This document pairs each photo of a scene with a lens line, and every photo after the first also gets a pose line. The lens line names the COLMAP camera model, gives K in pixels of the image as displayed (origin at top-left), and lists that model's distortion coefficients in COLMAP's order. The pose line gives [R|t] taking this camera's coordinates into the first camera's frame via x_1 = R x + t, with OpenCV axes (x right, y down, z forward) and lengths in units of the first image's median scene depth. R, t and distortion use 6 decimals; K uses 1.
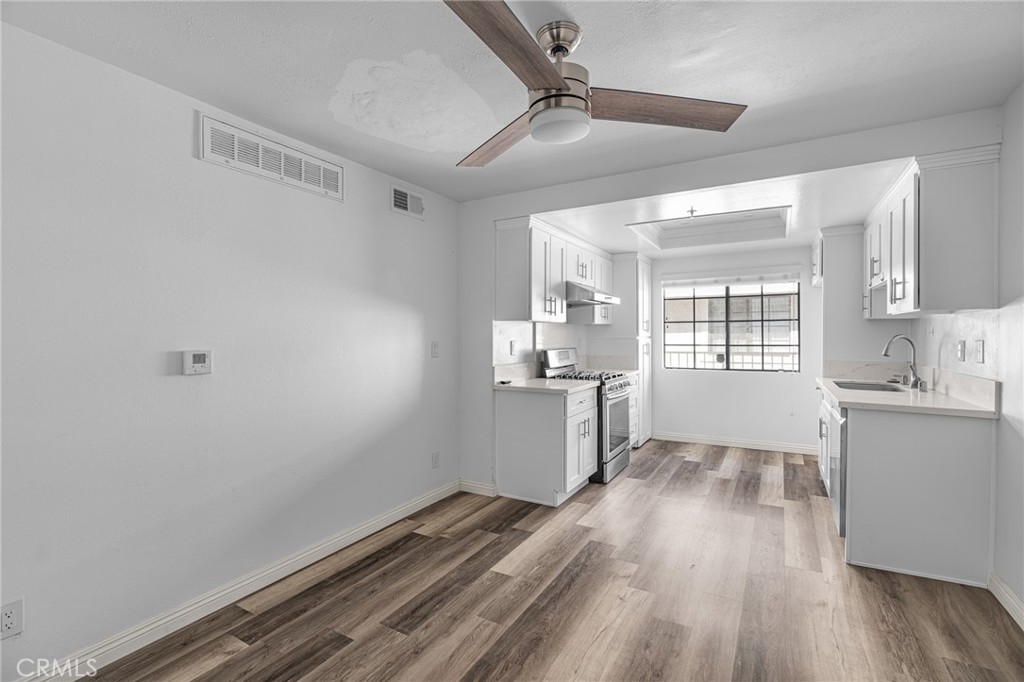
lens RADIAL K [[469.8, 0, 508.3], [0, 469.8, 335.9], [0, 0, 1]] dist [-0.010257, 0.004124]
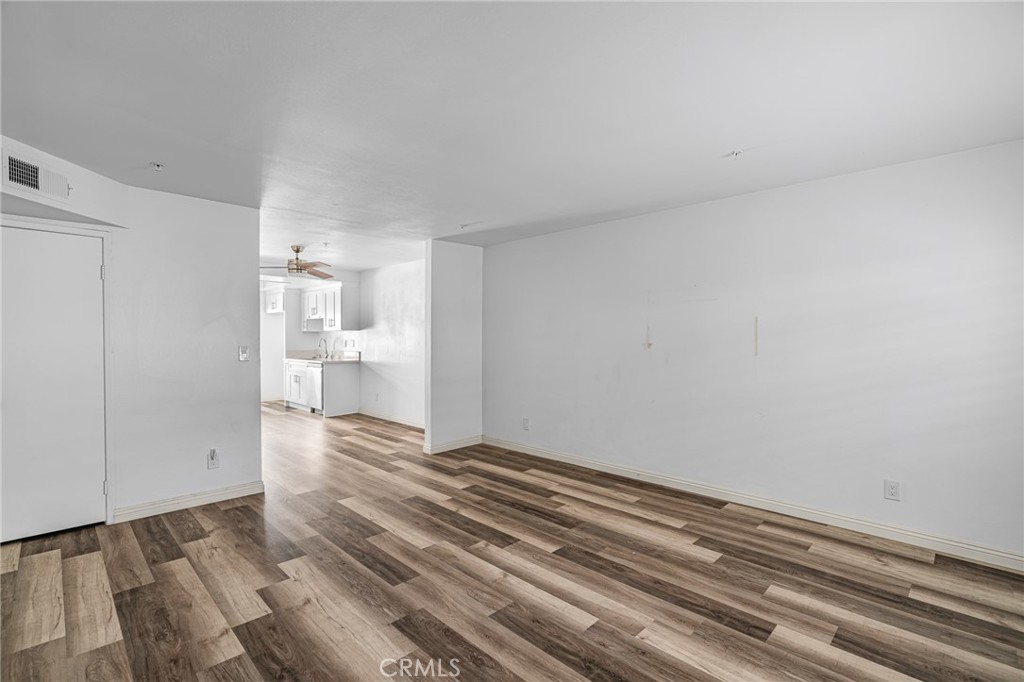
lens RADIAL K [[469.8, 0, 515.2], [0, 469.8, 347.4], [0, 0, 1]] dist [-0.010257, 0.004124]
pose [[0.254813, -0.020837, 0.966766, -1.543735], [0.005647, 0.999783, 0.020060, 0.002838], [-0.966974, 0.000348, 0.254876, -0.765911]]
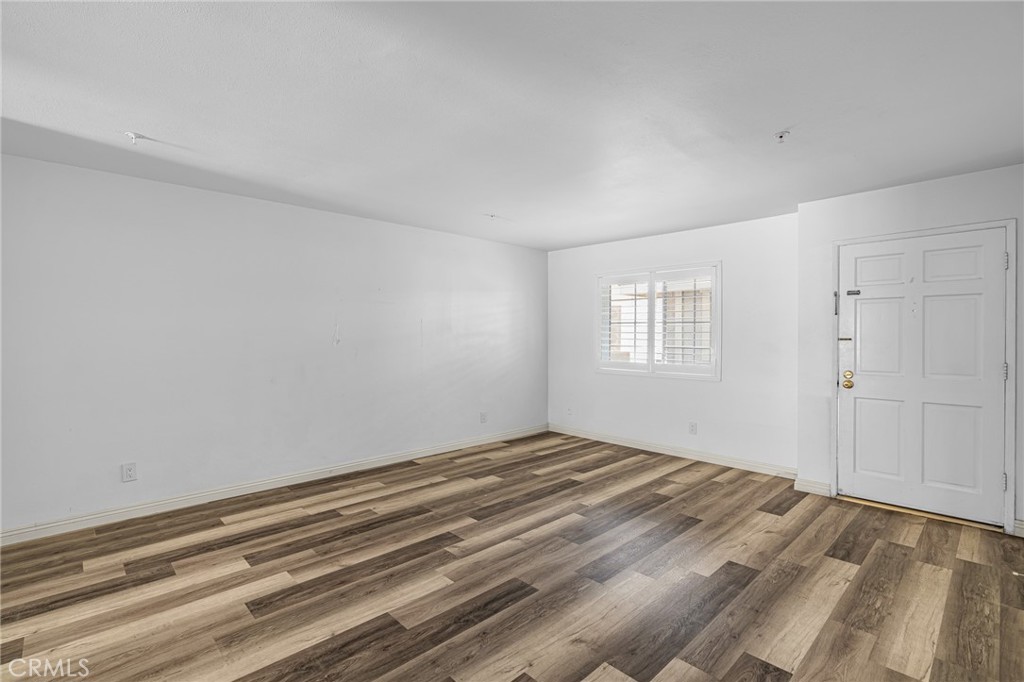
lens RADIAL K [[469.8, 0, 495.6], [0, 469.8, 331.1], [0, 0, 1]] dist [-0.010257, 0.004124]
pose [[-0.954756, 0.000843, 0.297389, -0.989694], [0.000350, 0.999998, -0.001712, -0.000330], [-0.297390, -0.001530, -0.954755, 0.407180]]
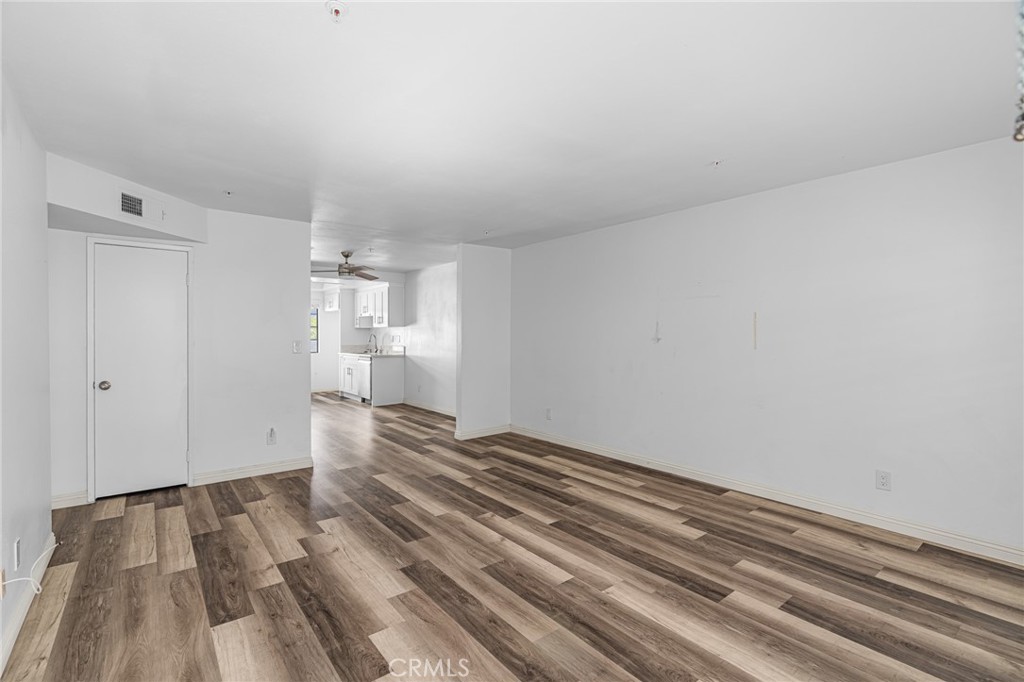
lens RADIAL K [[469.8, 0, 510.4], [0, 469.8, 336.7], [0, 0, 1]] dist [-0.010257, 0.004124]
pose [[0.372183, -0.006731, 0.928135, -1.629916], [0.006902, 0.999966, 0.004484, 0.007232], [-0.928134, 0.004737, 0.372216, -0.909848]]
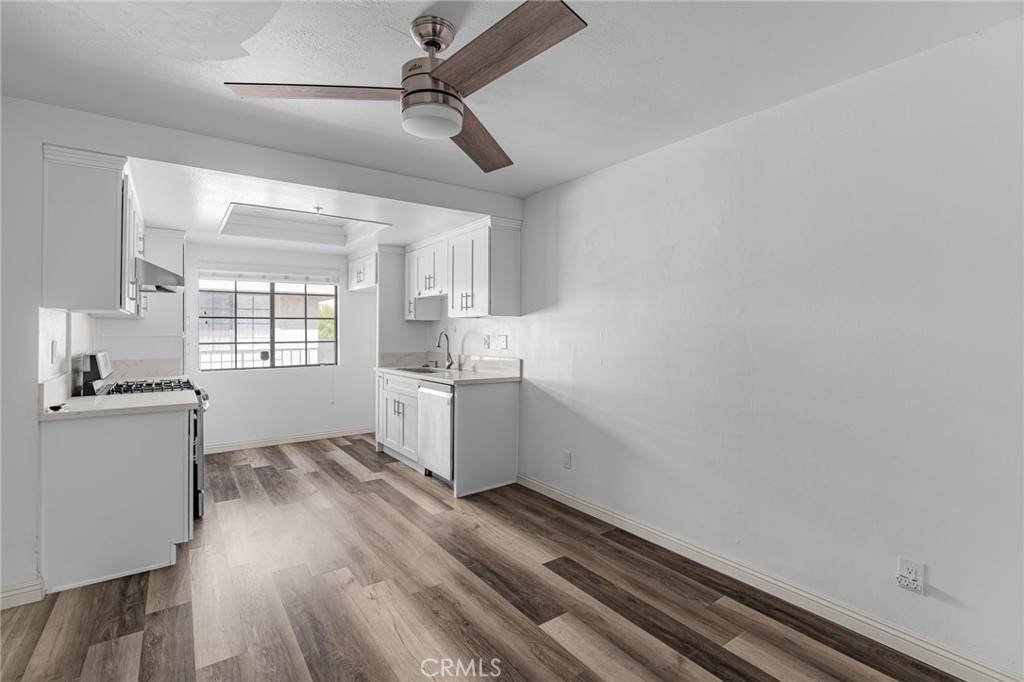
lens RADIAL K [[469.8, 0, 513.1], [0, 469.8, 331.7], [0, 0, 1]] dist [-0.010257, 0.004124]
pose [[0.408347, 0.002274, 0.912824, -0.409585], [0.002040, 0.999992, -0.003404, 0.002375], [-0.912824, 0.003252, 0.408339, 0.247136]]
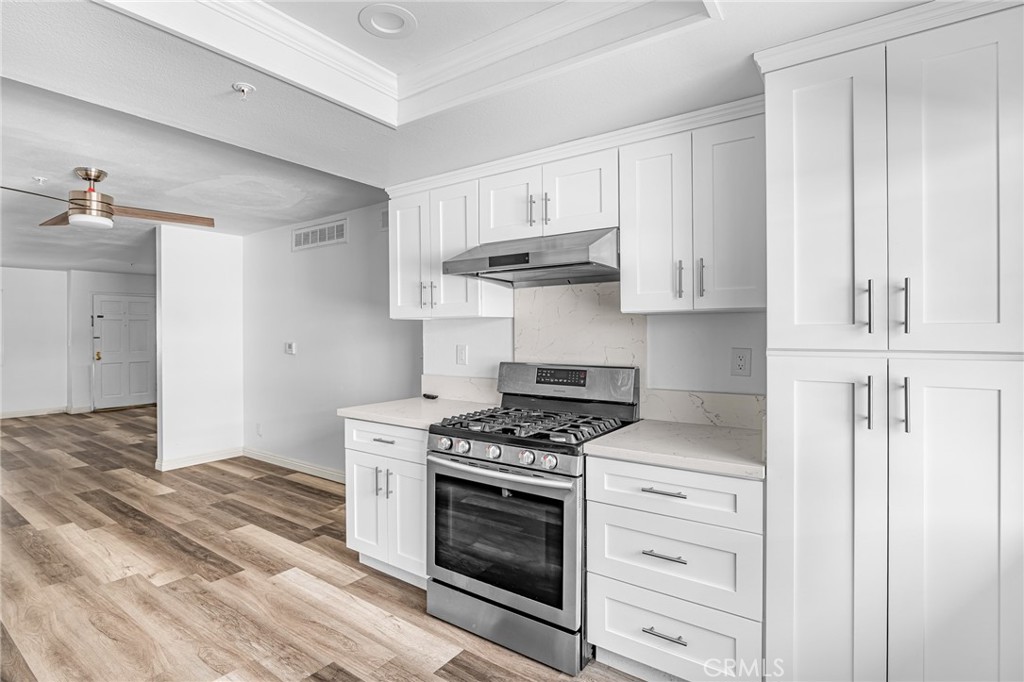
lens RADIAL K [[469.8, 0, 509.2], [0, 469.8, 338.5], [0, 0, 1]] dist [-0.010257, 0.004124]
pose [[-0.072486, 0.000226, -0.997369, 0.977918], [-0.008746, 0.999961, 0.000862, 0.001321], [0.997331, 0.008785, -0.072481, 1.506396]]
